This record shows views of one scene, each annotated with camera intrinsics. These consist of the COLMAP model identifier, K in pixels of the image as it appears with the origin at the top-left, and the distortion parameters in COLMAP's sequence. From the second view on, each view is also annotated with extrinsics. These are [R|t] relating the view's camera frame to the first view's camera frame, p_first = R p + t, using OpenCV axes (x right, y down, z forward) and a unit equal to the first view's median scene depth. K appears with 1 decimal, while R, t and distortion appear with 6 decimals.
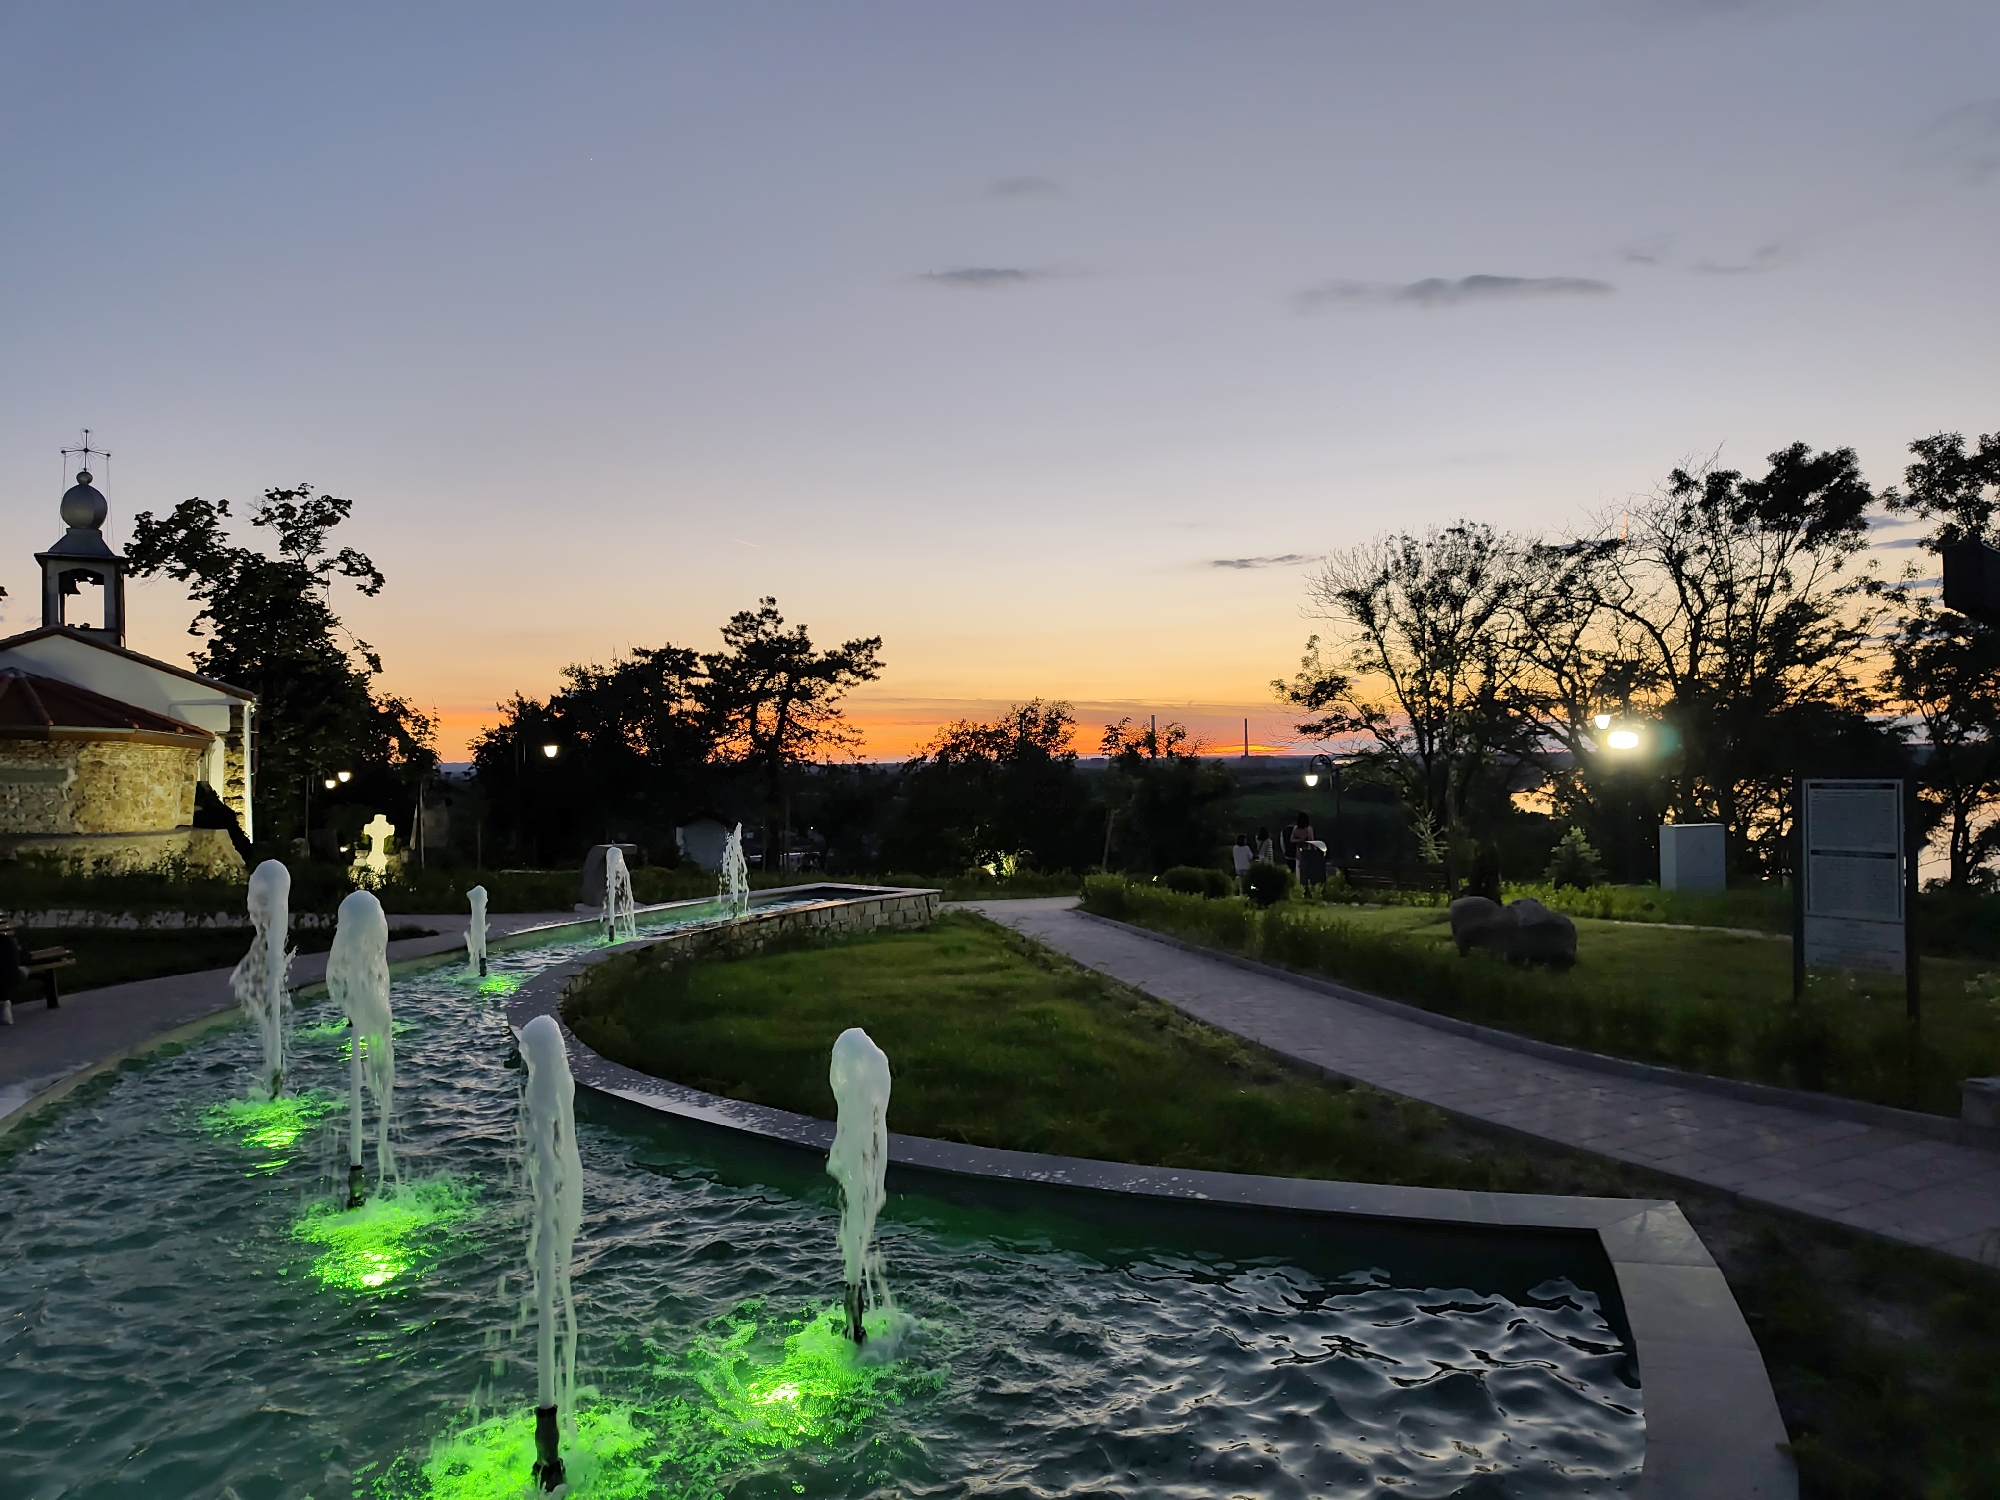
lens RADIAL K [[1249.1, 0, 1000.0], [0, 1249.1, 750.0], [0, 0, 1]] dist [-0.003020, -0.027693]
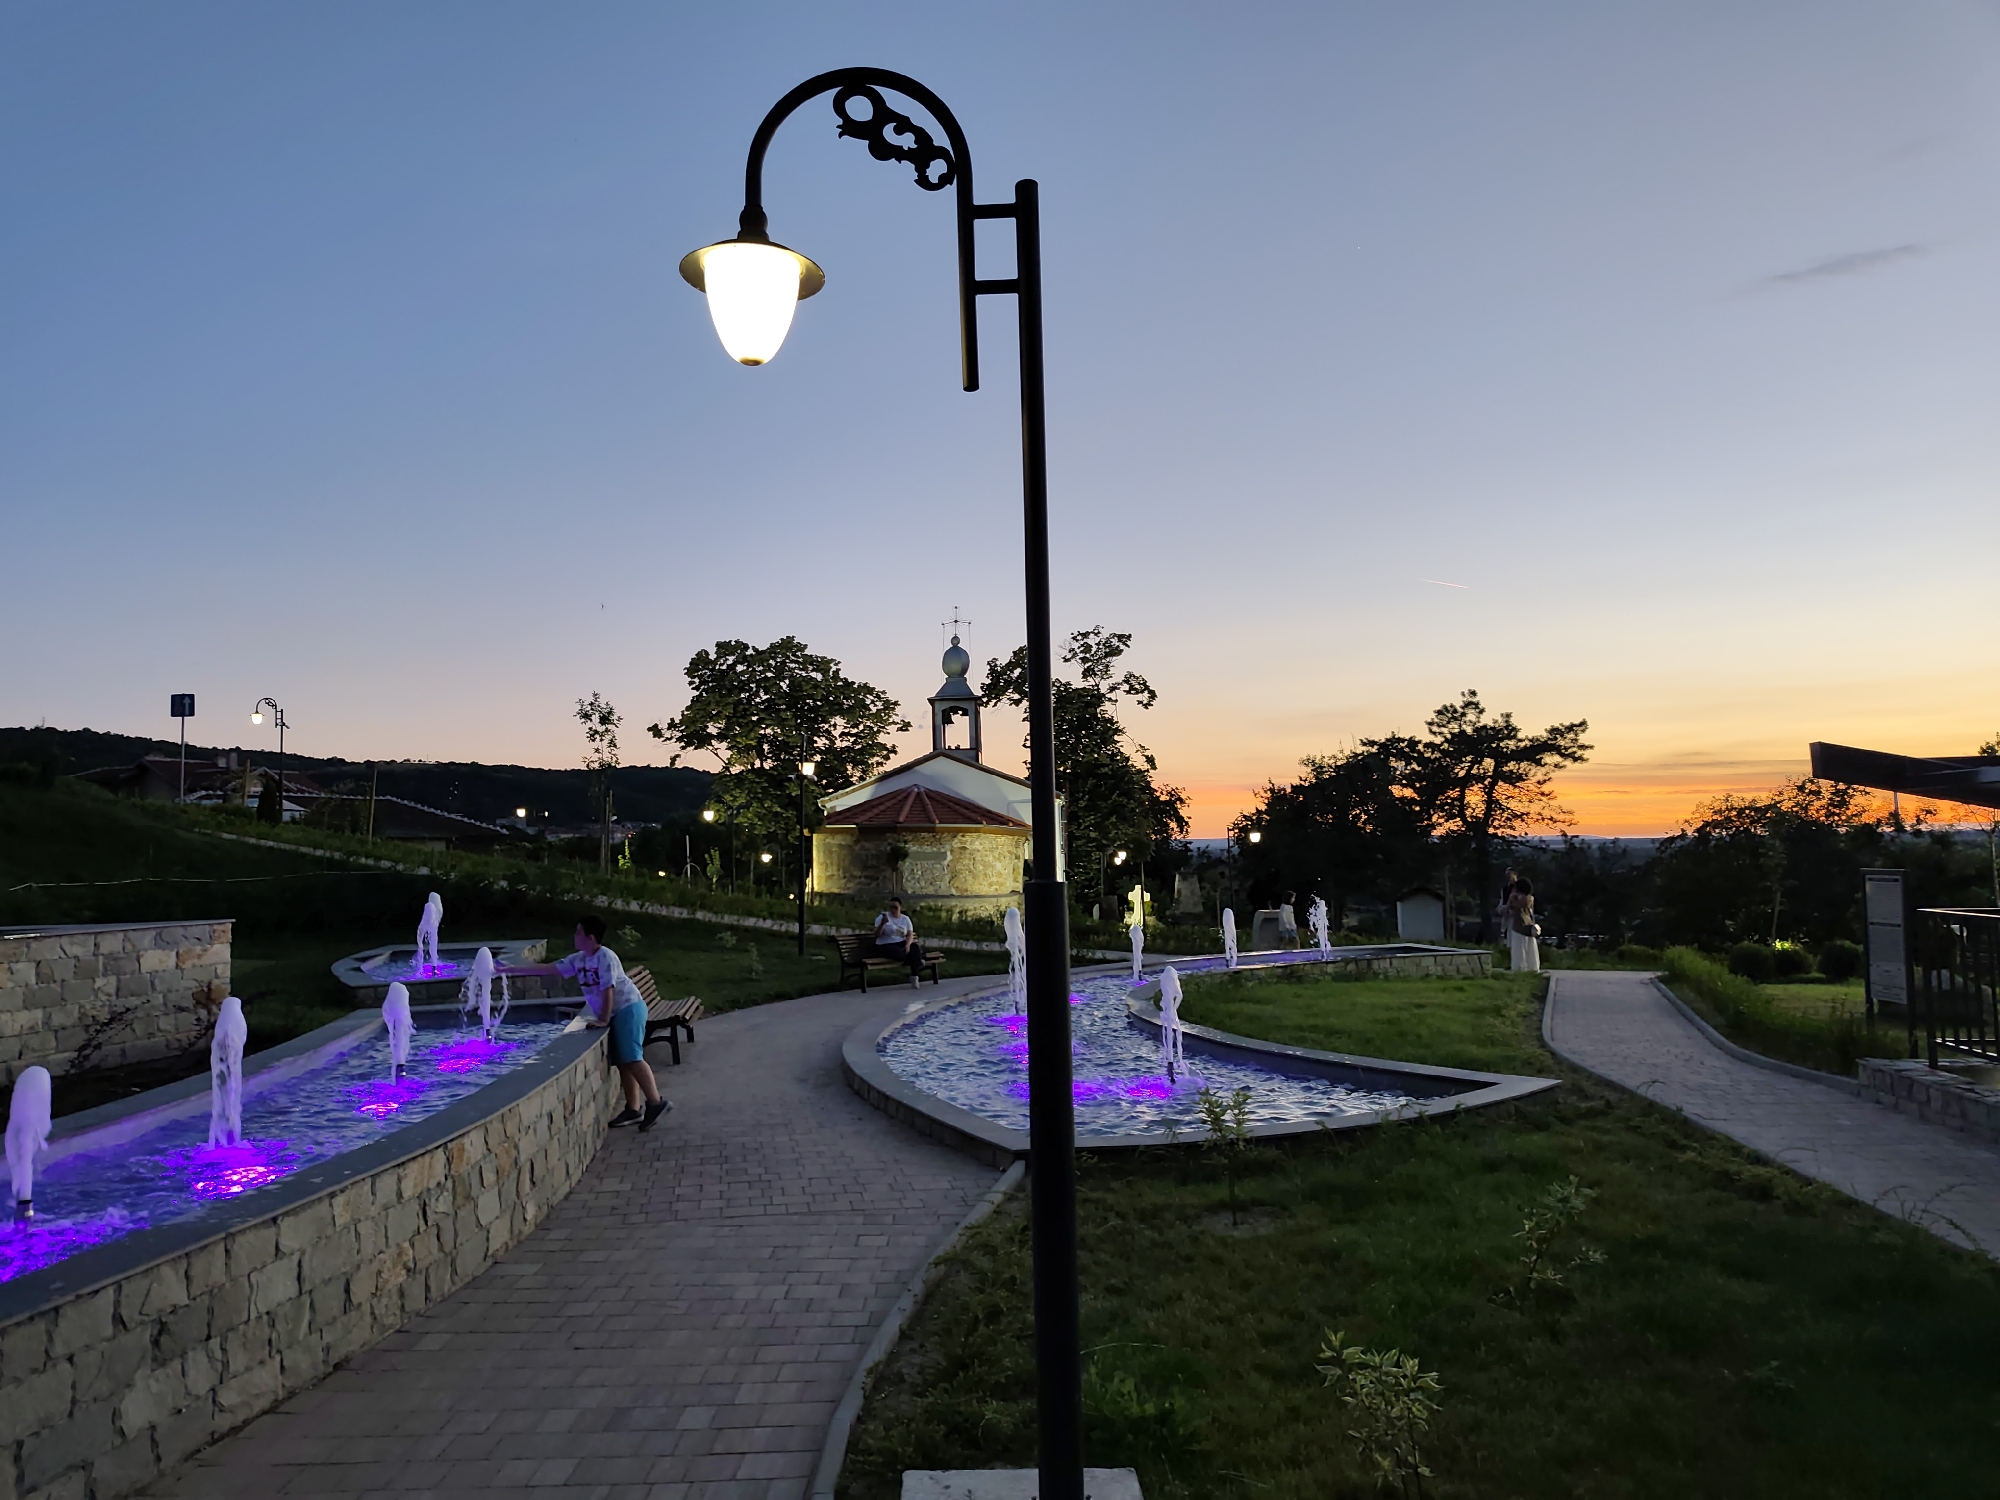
lens RADIAL K [[1249.1, 0, 1000.0], [0, 1249.1, 750.0], [0, 0, 1]] dist [-0.003020, -0.027693]
pose [[0.821272, -0.043874, -0.568848, 0.089617], [0.009830, 0.997979, -0.062781, -0.006233], [0.570452, 0.045968, 0.820043, -0.114318]]
